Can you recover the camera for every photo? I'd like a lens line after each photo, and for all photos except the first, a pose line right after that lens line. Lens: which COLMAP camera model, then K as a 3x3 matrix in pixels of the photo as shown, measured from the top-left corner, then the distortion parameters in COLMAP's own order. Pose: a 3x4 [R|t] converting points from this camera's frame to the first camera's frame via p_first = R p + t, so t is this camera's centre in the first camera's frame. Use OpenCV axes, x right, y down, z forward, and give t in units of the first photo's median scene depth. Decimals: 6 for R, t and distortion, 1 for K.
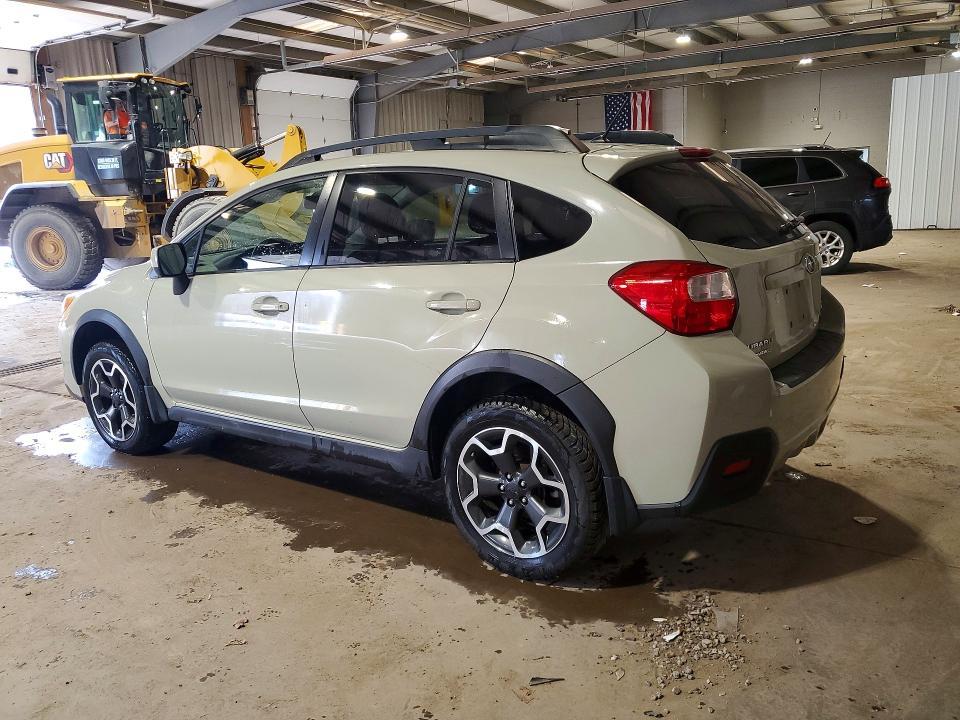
lens RADIAL K [[757.0, 0, 474.0], [0, 757.0, 361.0], [0, 0, 1]] dist [0.016145, 0.005137]
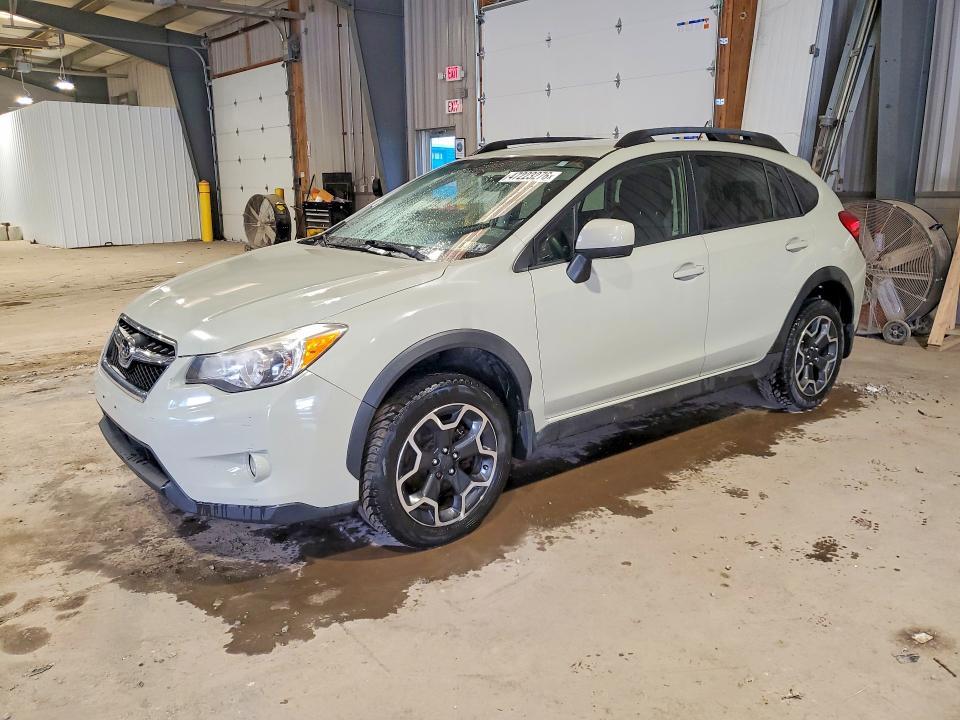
lens RADIAL K [[757.0, 0, 473.2], [0, 757.0, 359.1], [0, 0, 1]] dist [0.016145, 0.005137]
pose [[0.259783, -0.175868, 0.949518, -1.386448], [0.218188, 0.968539, 0.119696, -0.144664], [-0.940695, 0.176078, 0.289982, 0.988573]]
